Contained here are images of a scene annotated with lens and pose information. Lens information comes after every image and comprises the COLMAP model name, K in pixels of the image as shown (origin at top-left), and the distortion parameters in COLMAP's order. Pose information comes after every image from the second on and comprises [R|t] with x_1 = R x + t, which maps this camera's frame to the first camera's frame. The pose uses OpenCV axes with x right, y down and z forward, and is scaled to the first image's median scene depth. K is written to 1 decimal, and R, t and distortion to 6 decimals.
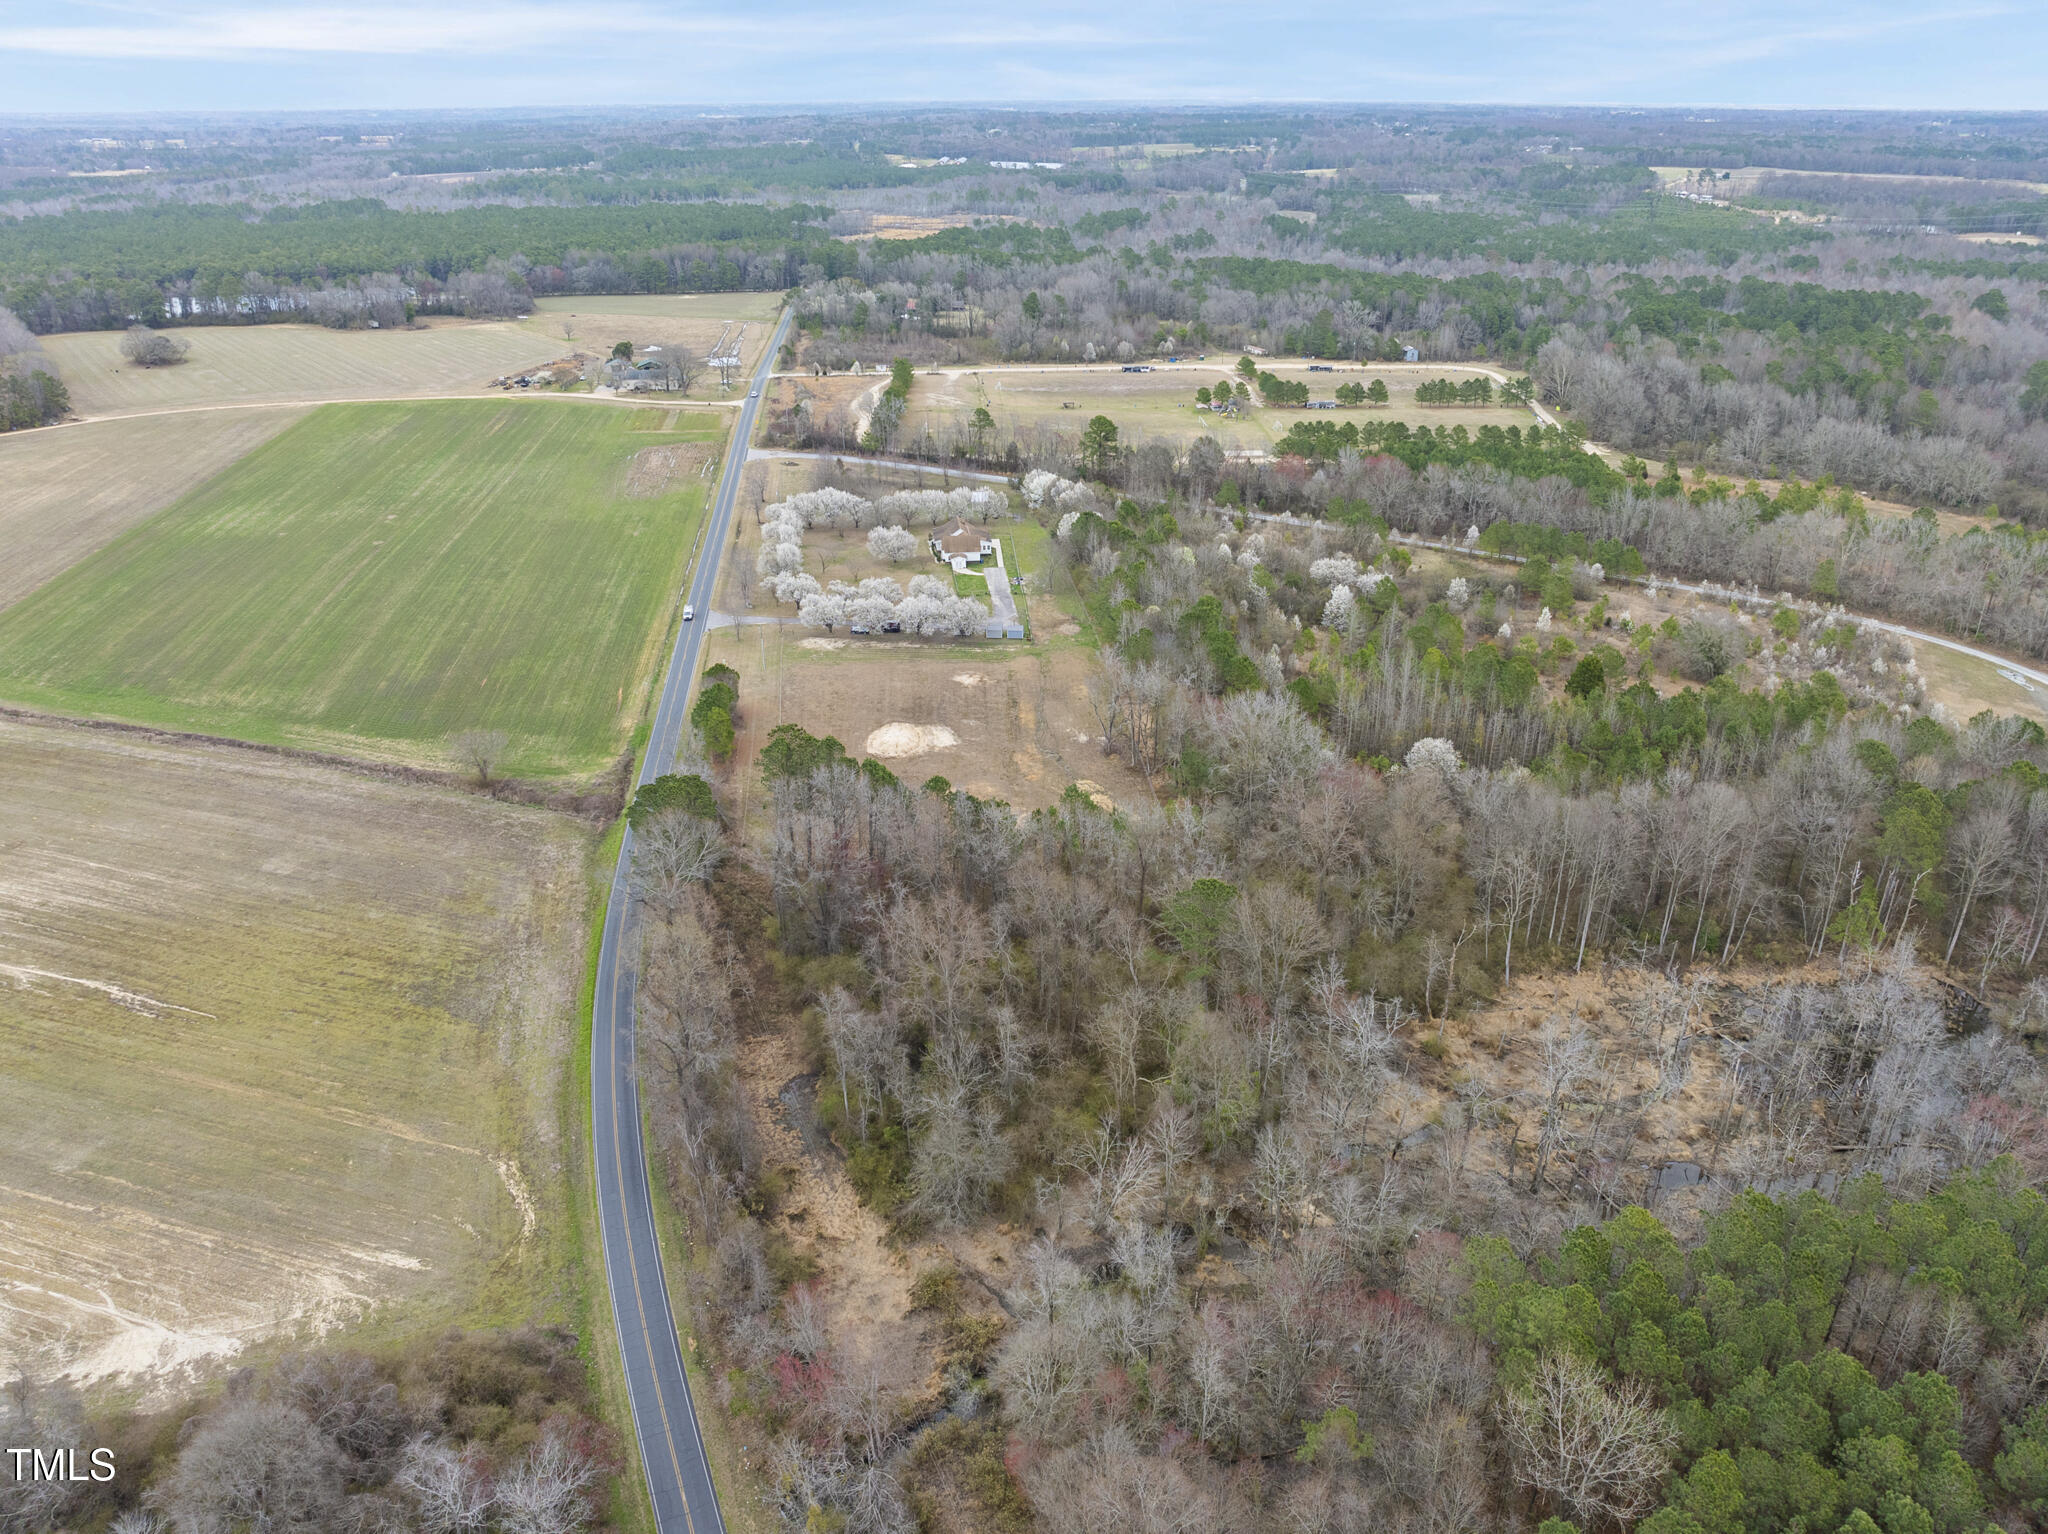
lens RADIAL K [[1439.3, 0, 1031.4], [0, 1439.3, 755.4], [0, 0, 1]] dist [-0.032053, -0.009296]
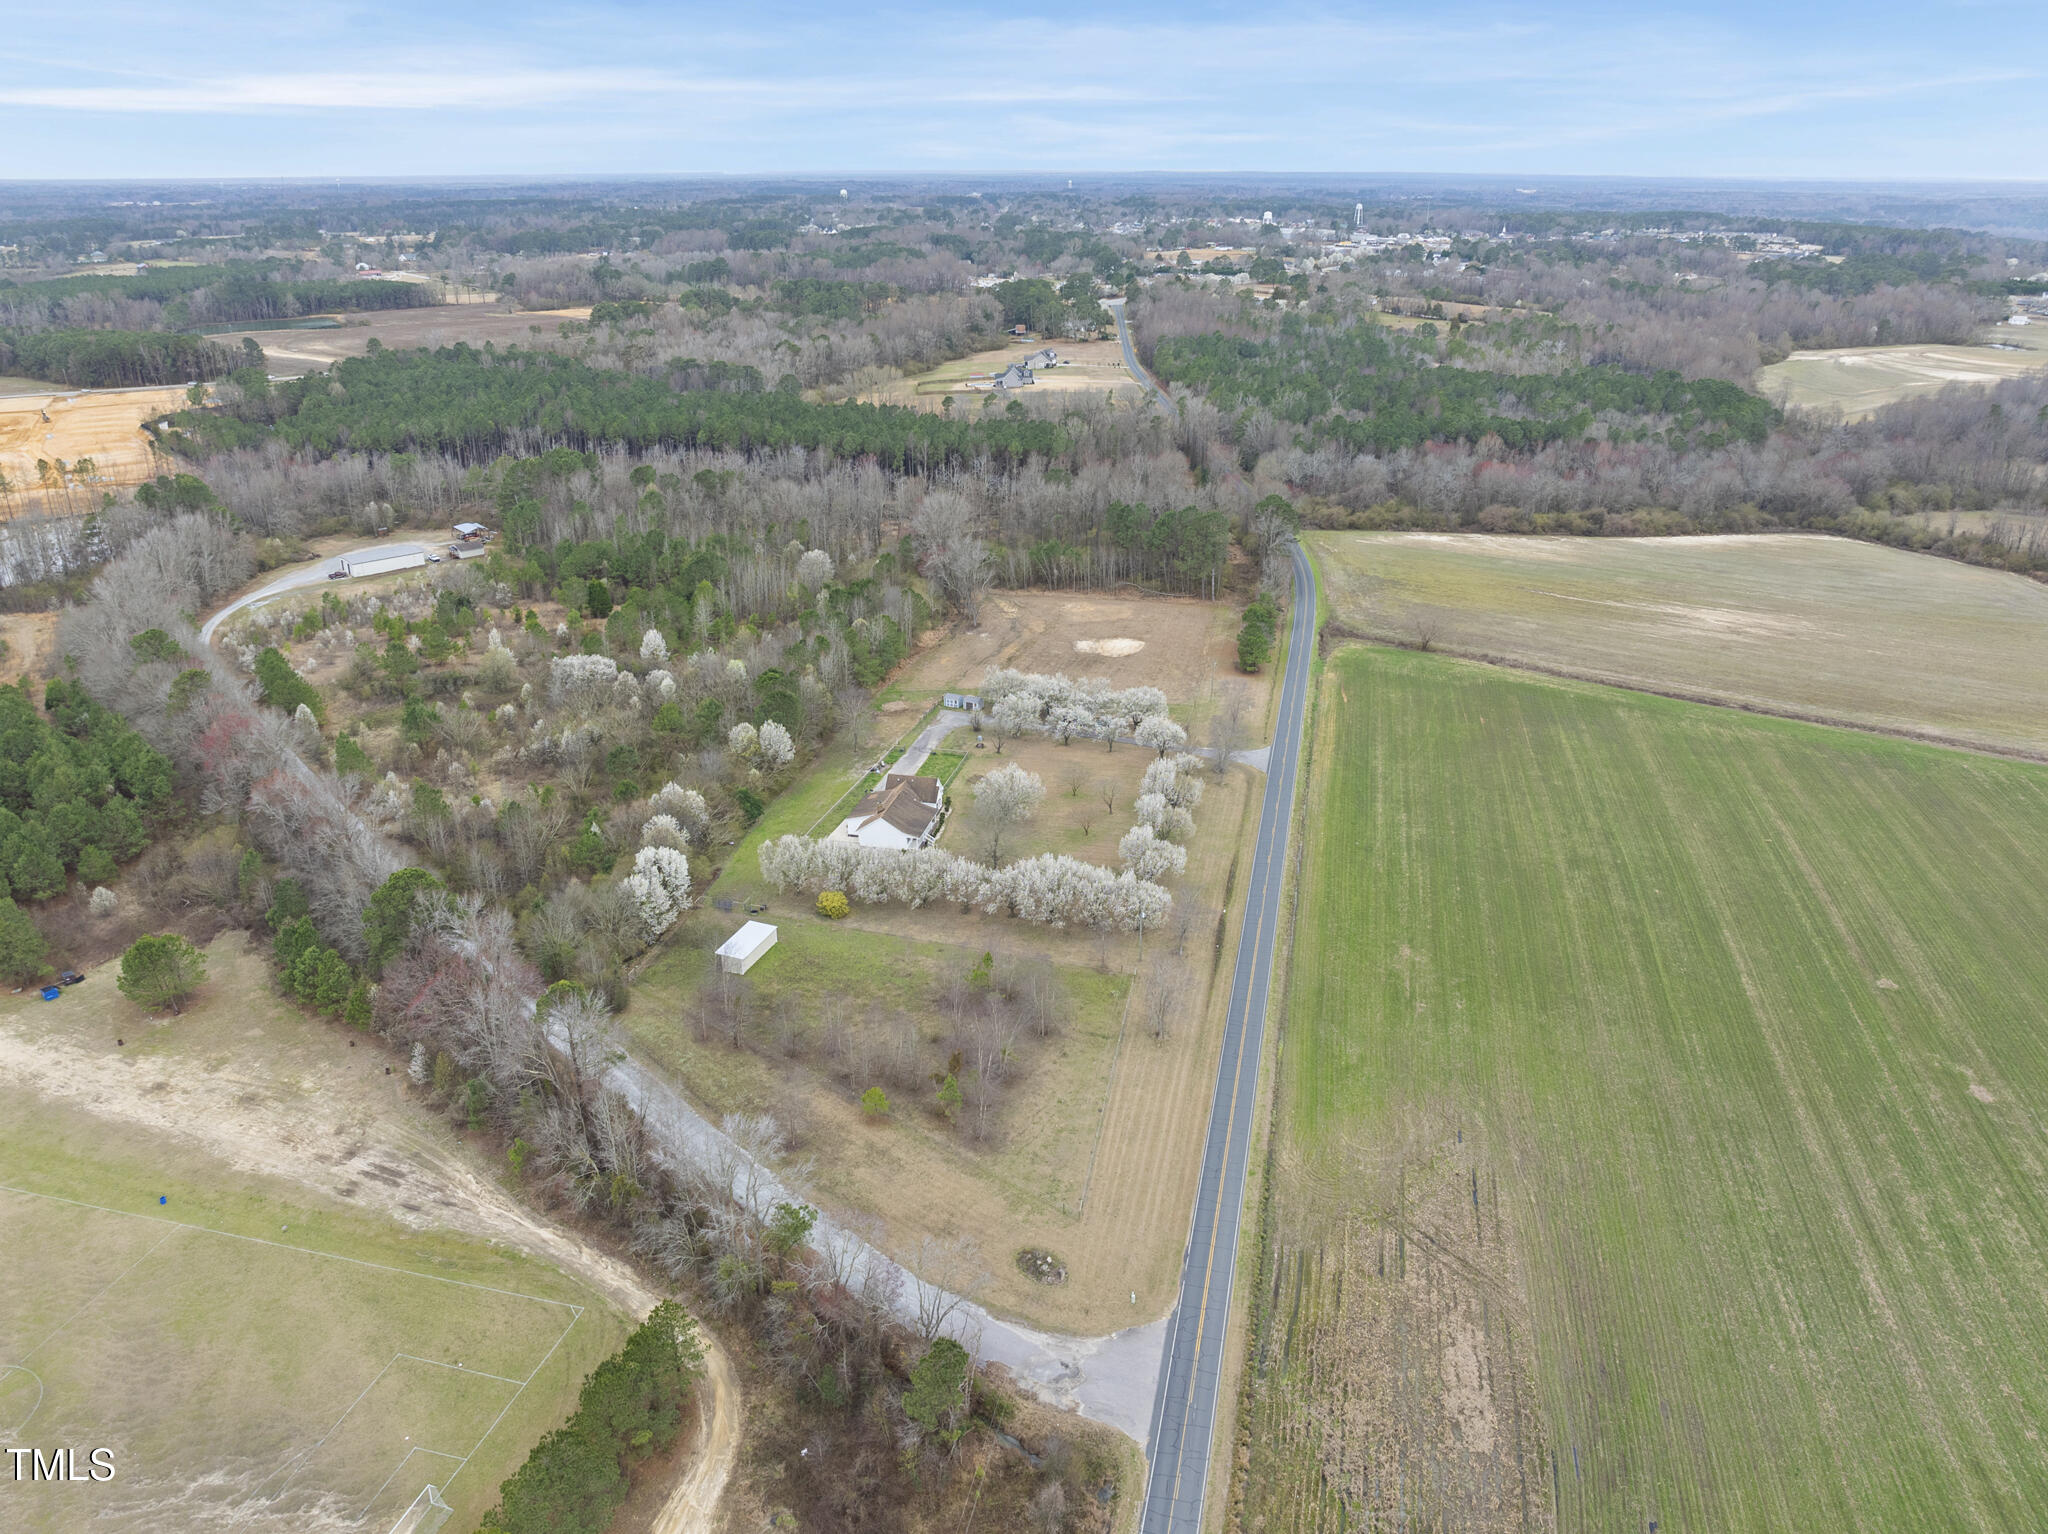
lens RADIAL K [[1436.9, 0, 1033.2], [0, 1436.9, 763.2], [0, 0, 1]] dist [-0.040920, 0.004139]
pose [[-0.943849, -0.126466, 0.305215, -0.207919], [0.140698, 0.682008, 0.717684, -0.427110], [-0.298921, 0.720328, -0.625918, 0.926018]]
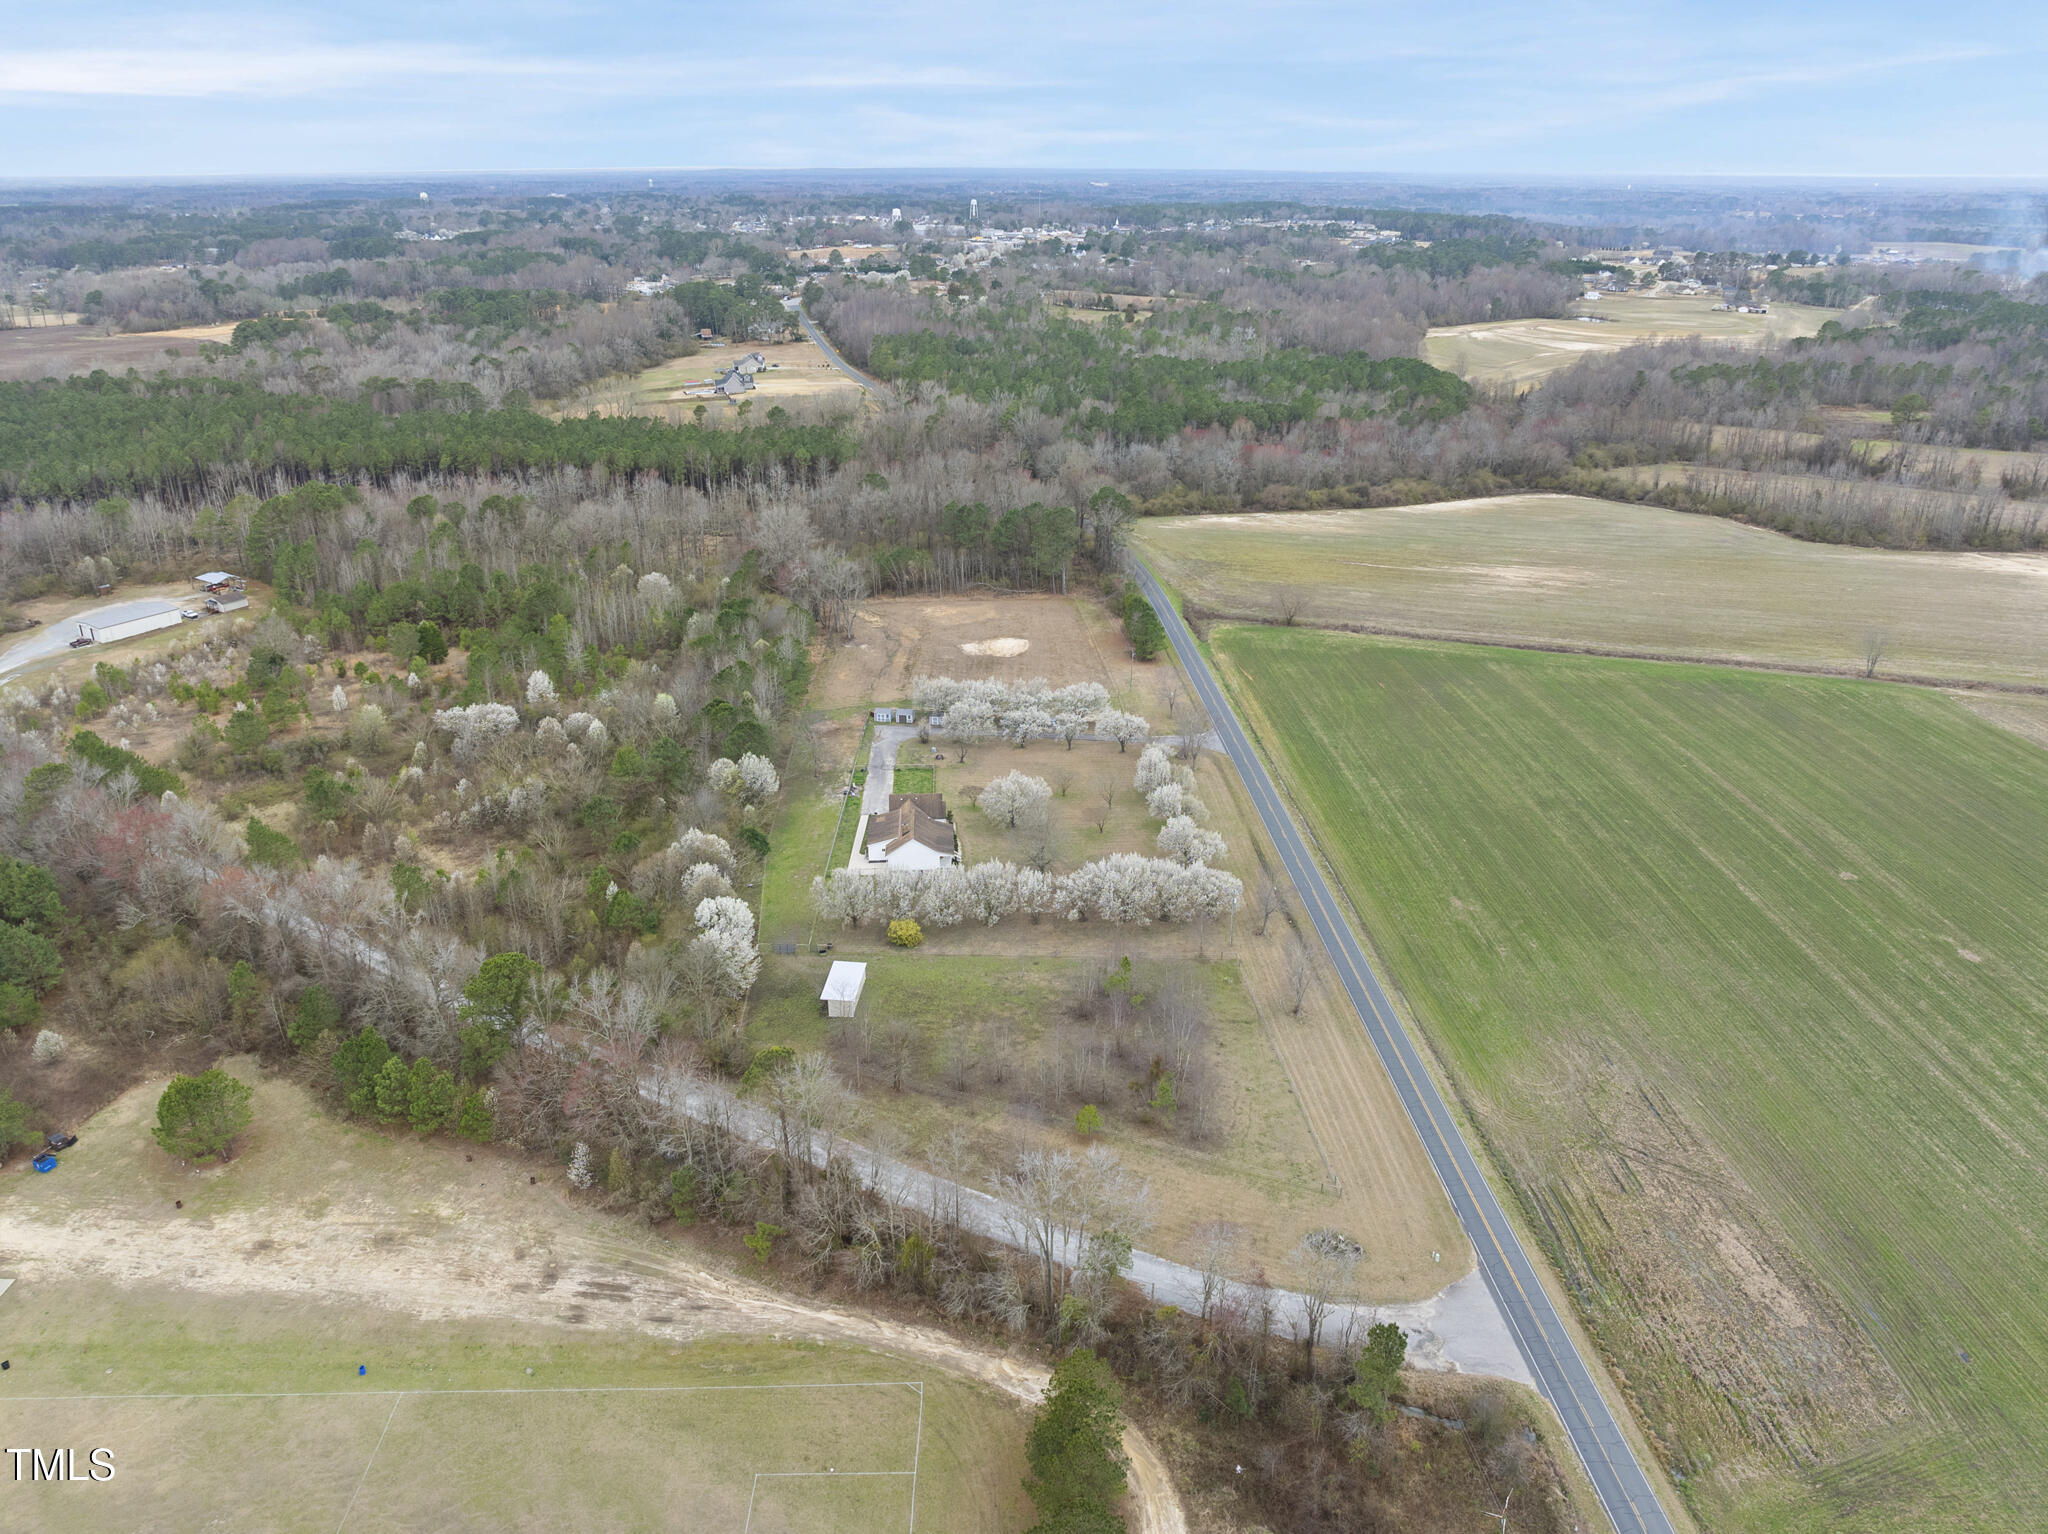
lens RADIAL K [[1434.2, 0, 1034.3], [0, 1434.2, 767.8], [0, 0, 1]] dist [-0.035434, -0.004736]
pose [[-0.998253, -0.022896, 0.054472, -0.093124], [0.025173, 0.669240, 0.742620, -0.437249], [-0.053458, 0.742694, -0.667494, 0.943945]]
